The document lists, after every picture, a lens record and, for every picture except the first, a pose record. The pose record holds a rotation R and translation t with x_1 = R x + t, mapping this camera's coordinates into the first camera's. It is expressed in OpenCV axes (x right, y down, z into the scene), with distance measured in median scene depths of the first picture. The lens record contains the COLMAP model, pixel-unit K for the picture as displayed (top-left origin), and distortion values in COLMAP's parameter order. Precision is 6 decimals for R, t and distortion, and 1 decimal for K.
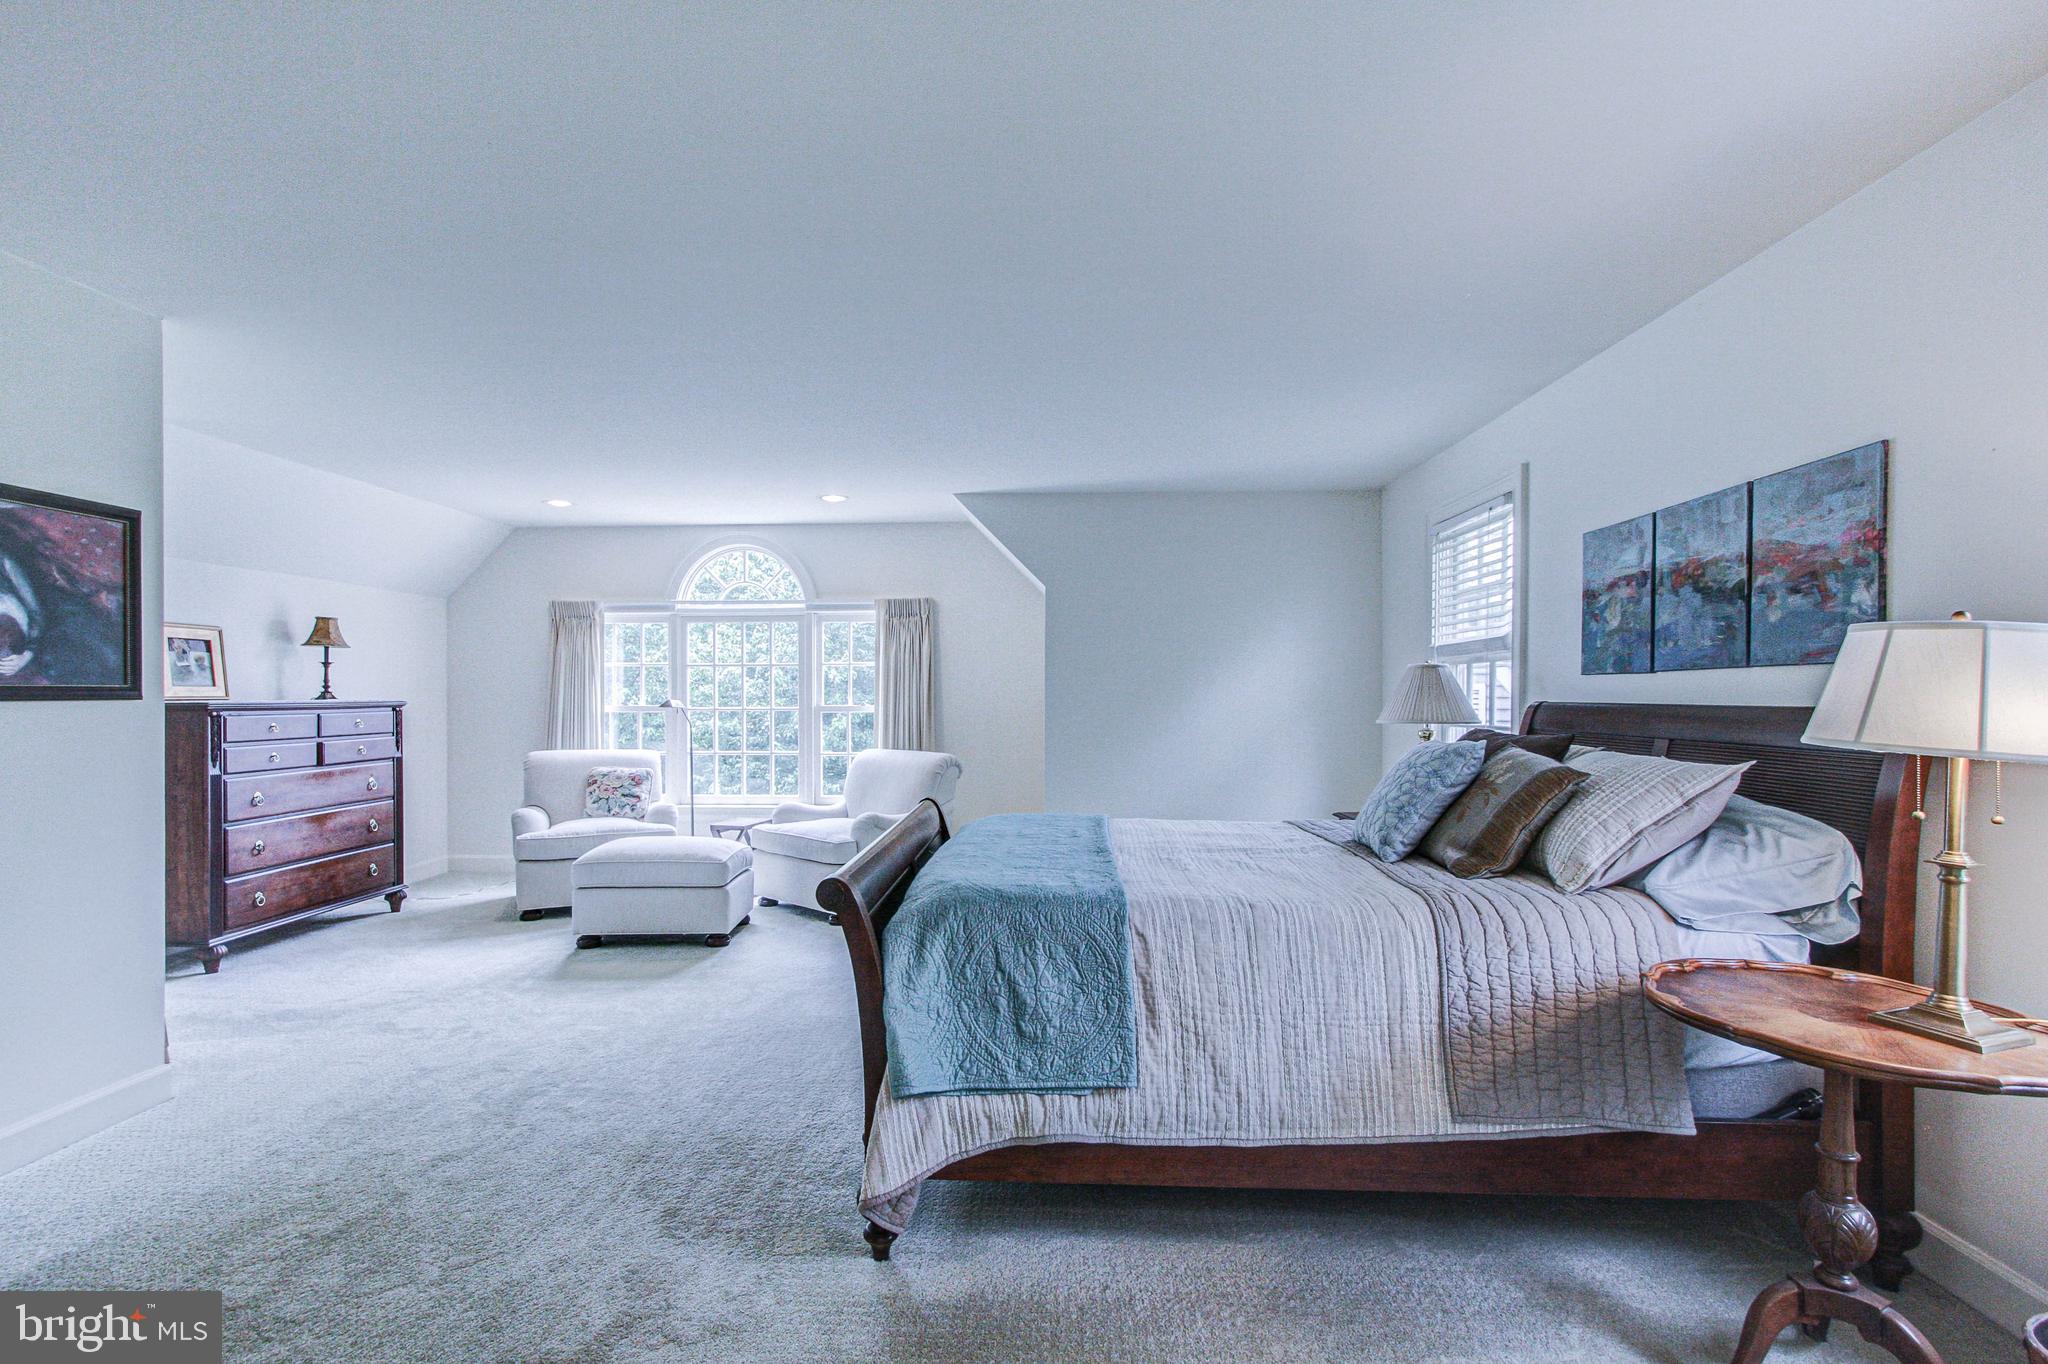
lens RADIAL K [[980.8, 0, 1021.1], [0, 980.8, 694.8], [0, 0, 1]] dist [0.000559, -0.000399]
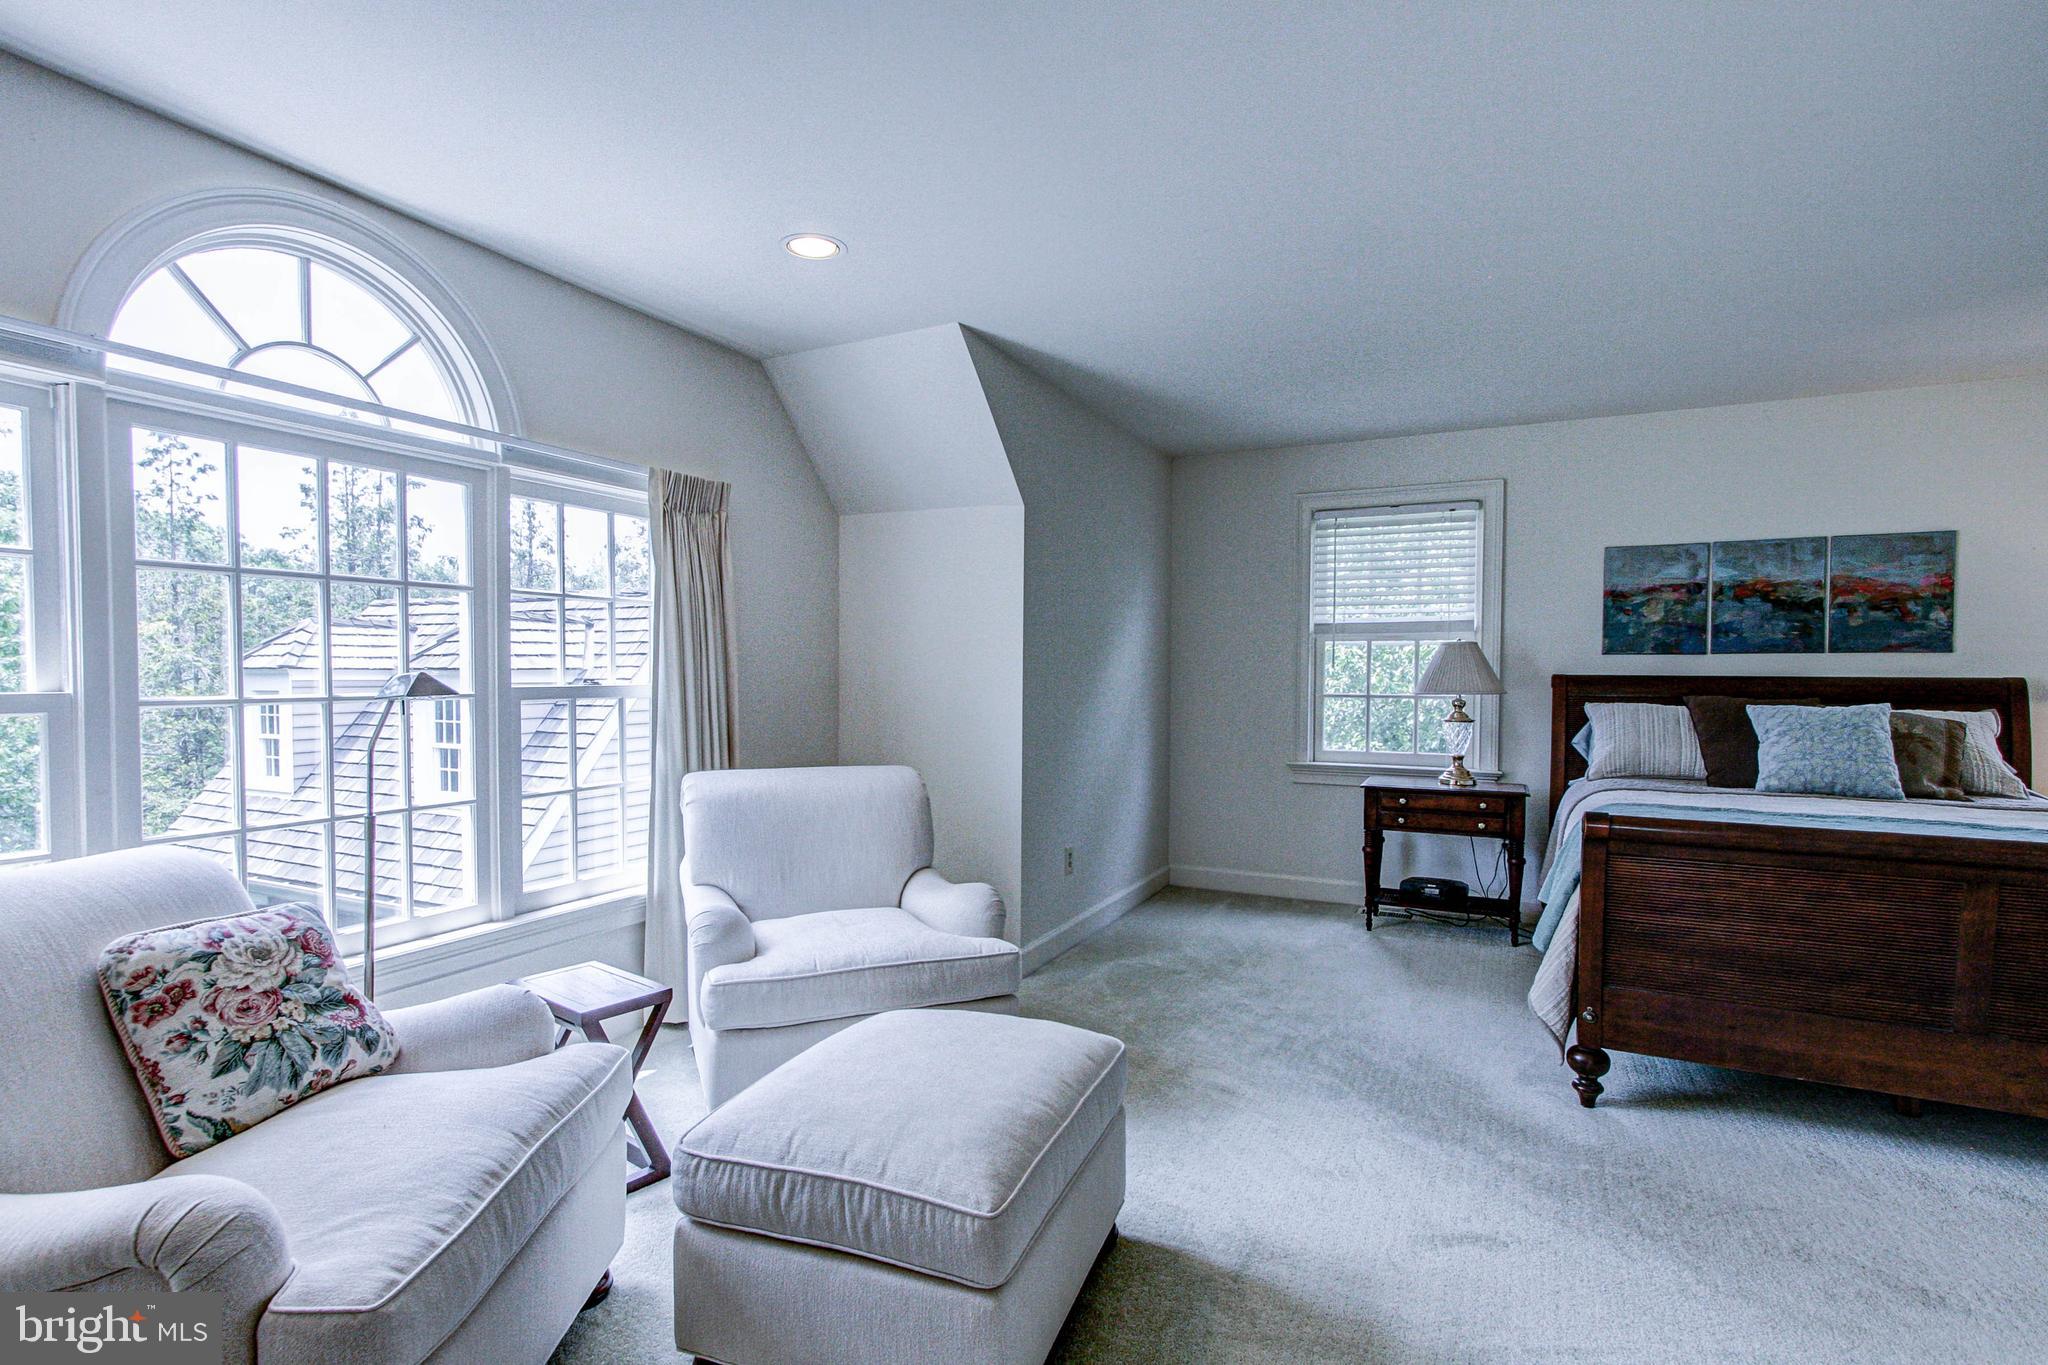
lens RADIAL K [[980.8, 0, 1021.9], [0, 980.8, 690.5], [0, 0, 1]] dist [0.000559, -0.000399]
pose [[0.409844, -0.015503, 0.912024, -1.099291], [-0.004728, 0.999806, 0.019120, 0.008532], [-0.912143, -0.012148, 0.409691, 1.330246]]
